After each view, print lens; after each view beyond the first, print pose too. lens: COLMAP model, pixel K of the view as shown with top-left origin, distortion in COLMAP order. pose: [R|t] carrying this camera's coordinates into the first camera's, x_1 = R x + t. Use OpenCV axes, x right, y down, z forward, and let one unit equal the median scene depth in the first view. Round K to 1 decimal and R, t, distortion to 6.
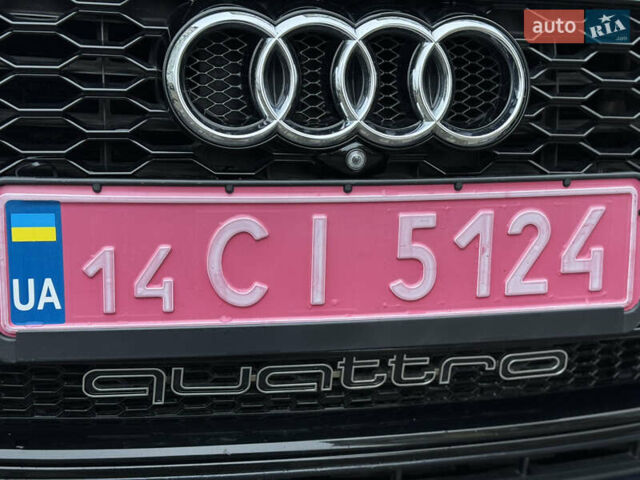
lens RADIAL K [[890.0, 0, 320.1], [0, 890.0, 250.5], [0, 0, 1]] dist [0.153598, -0.348107]
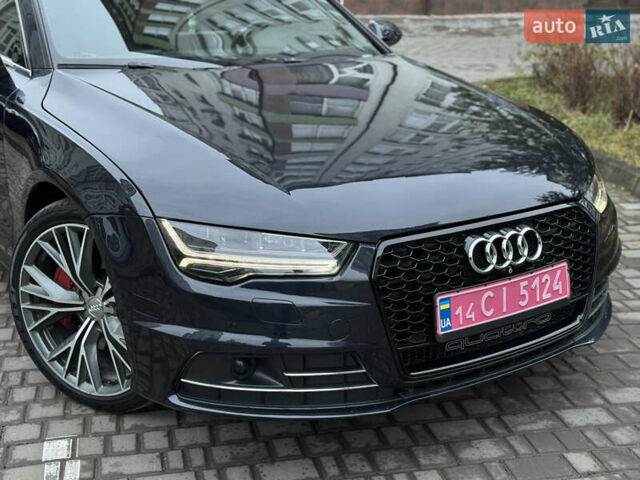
lens RADIAL K [[890.0, 0, 320.1], [0, 890.0, 250.5], [0, 0, 1]] dist [0.153598, -0.348107]
pose [[0.918673, -0.161897, 0.360320, -1.941833], [0.162833, 0.986257, 0.027978, -0.404688], [-0.359897, 0.032970, 0.932409, -2.099226]]
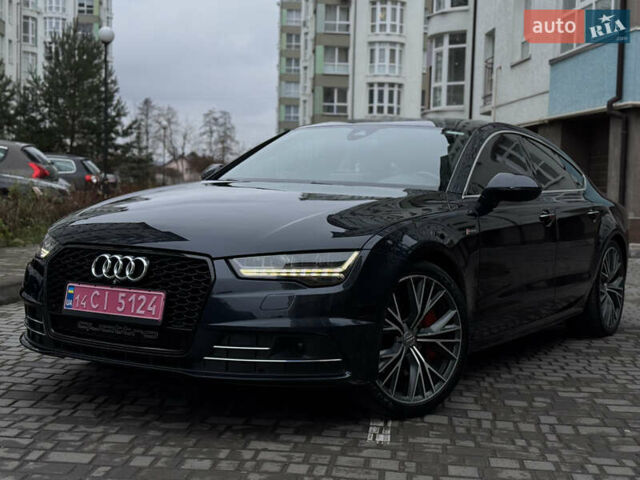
lens RADIAL K [[890.0, 0, 320.1], [0, 890.0, 250.5], [0, 0, 1]] dist [0.153598, -0.348107]
pose [[0.739327, 0.016596, -0.673143, 4.284191], [-0.221623, 0.949993, -0.219992, 0.584866], [0.635830, 0.311830, 0.706033, -1.900944]]
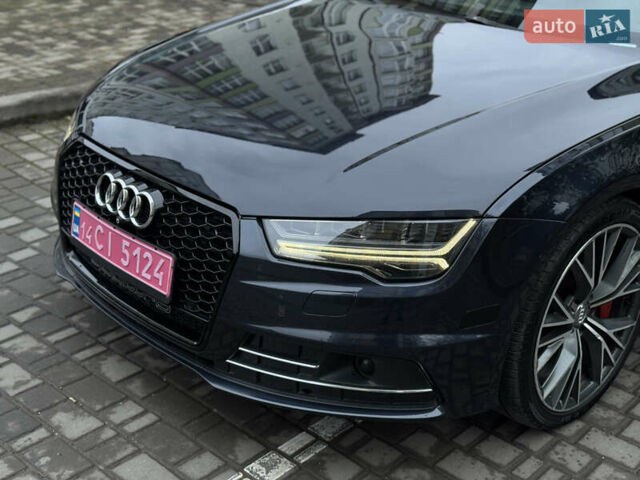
lens RADIAL K [[890.0, 0, 320.1], [0, 890.0, 250.5], [0, 0, 1]] dist [0.153598, -0.348107]
pose [[0.508253, 0.323378, -0.798189, 3.227136], [-0.290123, 0.936942, 0.194854, -0.890743], [0.810868, 0.132538, 0.570023, -0.343776]]
